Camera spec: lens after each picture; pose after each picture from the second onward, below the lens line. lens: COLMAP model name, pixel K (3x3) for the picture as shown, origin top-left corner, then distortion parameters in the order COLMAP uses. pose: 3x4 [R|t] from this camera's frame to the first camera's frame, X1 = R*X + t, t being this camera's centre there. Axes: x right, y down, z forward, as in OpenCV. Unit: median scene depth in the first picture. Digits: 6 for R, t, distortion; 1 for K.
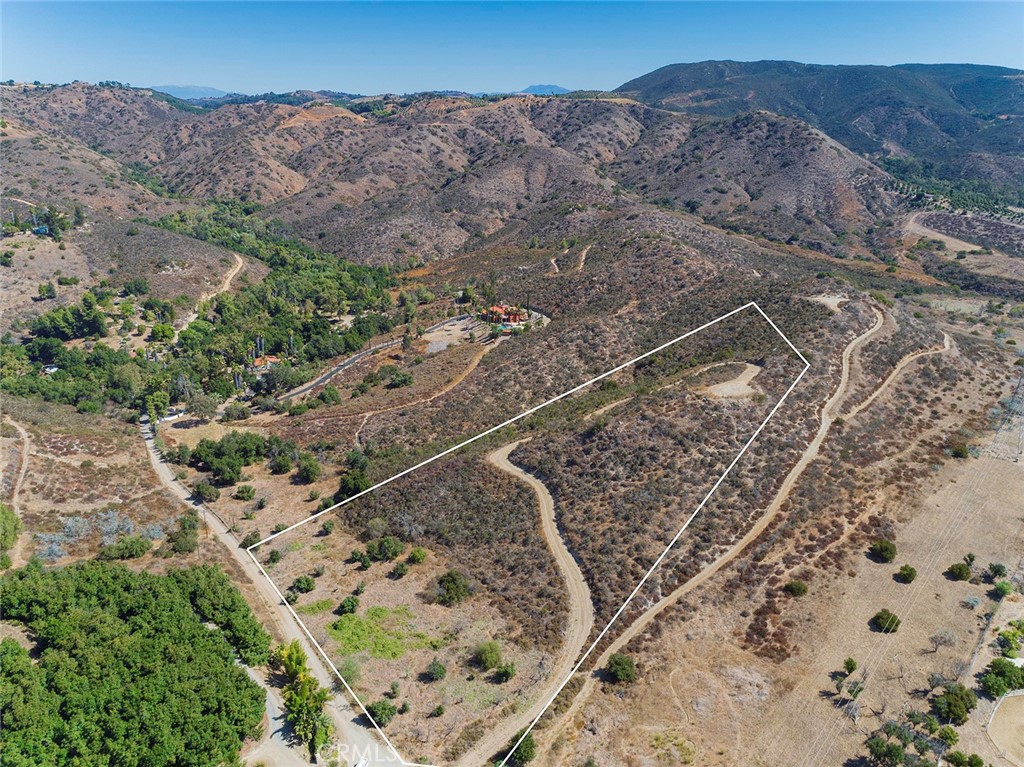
lens RADIAL K [[757.9, 0, 507.7], [0, 757.9, 384.5], [0, 0, 1]] dist [0.013743, 0.007445]
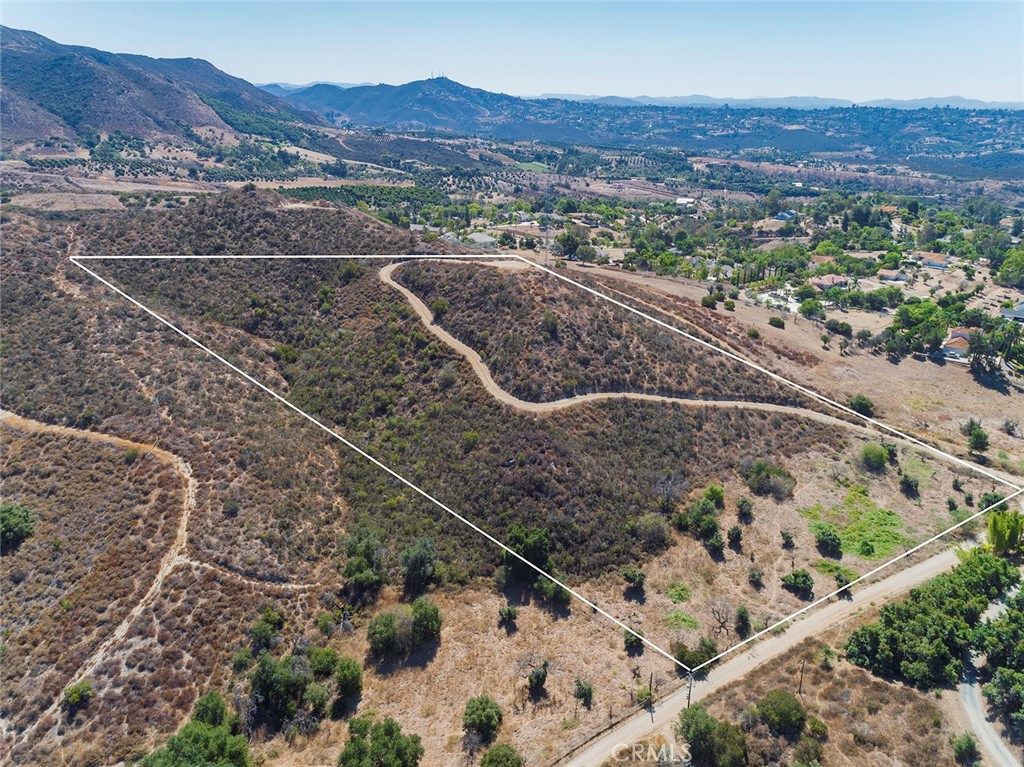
lens RADIAL K [[768.4, 0, 509.0], [0, 768.4, 381.8], [0, 0, 1]] dist [0.015408, 0.010659]
pose [[0.059035, -0.351153, 0.934455, -0.266972], [0.326696, 0.891335, 0.314310, -0.065196], [-0.943284, 0.286727, 0.167341, 0.324250]]
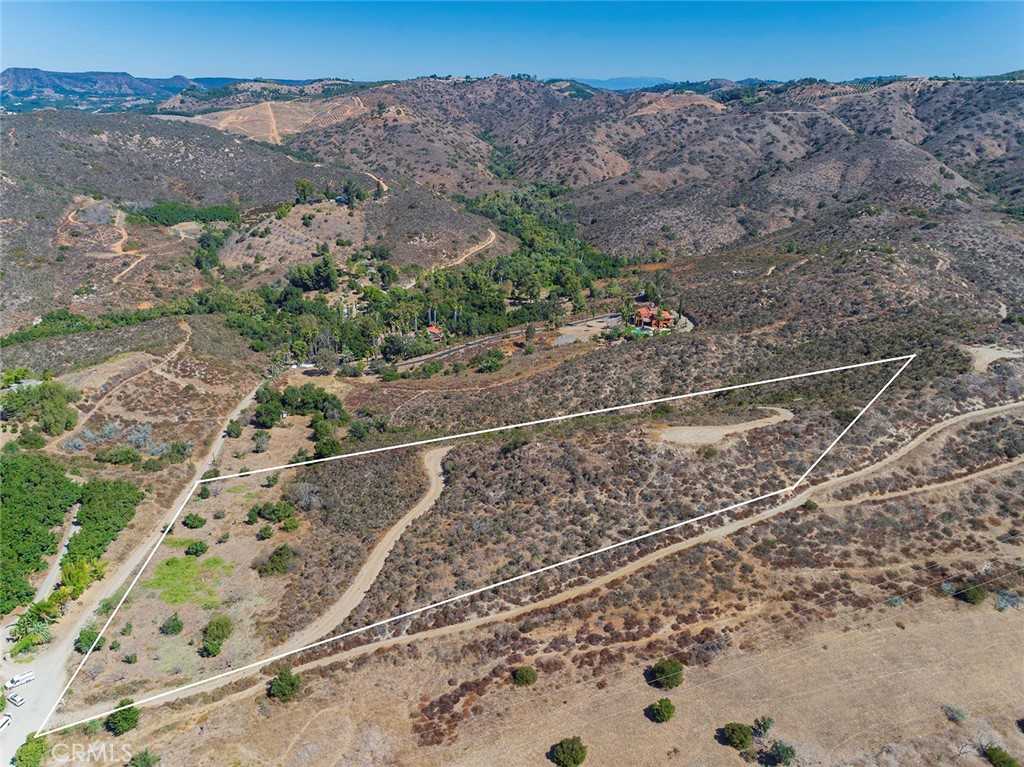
lens RADIAL K [[759.6, 0, 515.6], [0, 759.6, 381.6], [0, 0, 1]] dist [0.016591, 0.006726]
pose [[0.863725, 0.174113, -0.472931, 0.188161], [-0.170128, 0.984071, 0.051584, -0.022298], [0.474379, 0.035905, 0.879588, 0.070895]]
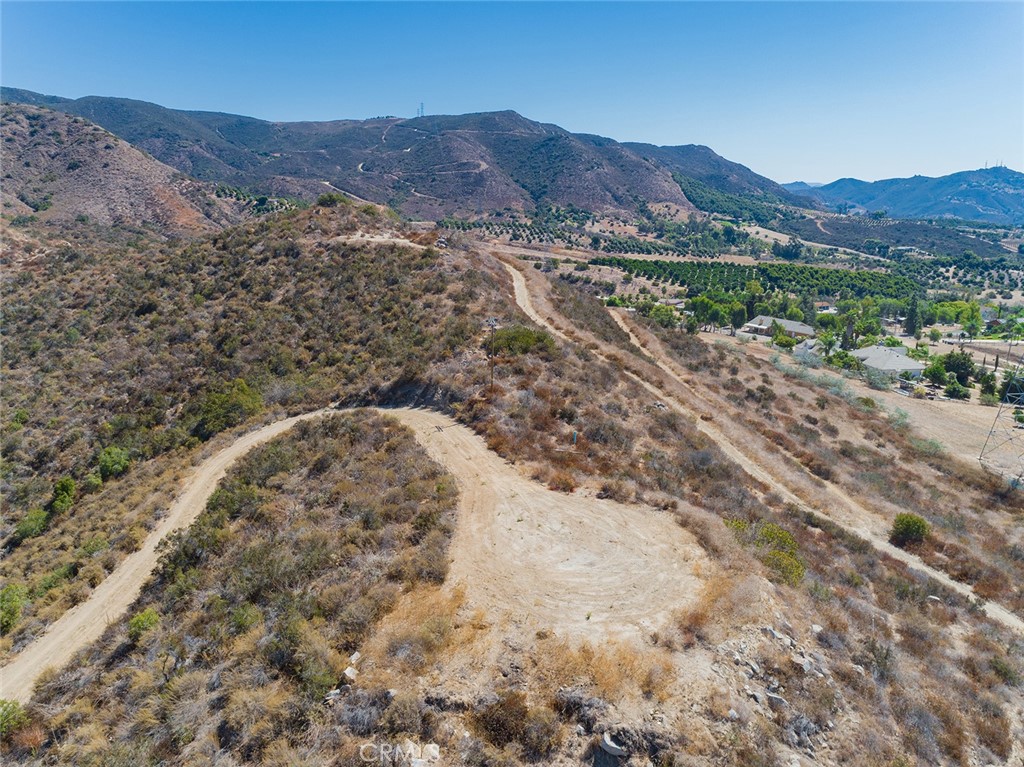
lens RADIAL K [[768.4, 0, 509.0], [0, 768.4, 381.8], [0, 0, 1]] dist [0.015408, 0.010659]
pose [[0.640186, -0.182943, 0.746119, 0.064254], [0.250001, 0.967976, 0.022834, -0.012600], [-0.726403, 0.171913, 0.665421, 0.333726]]
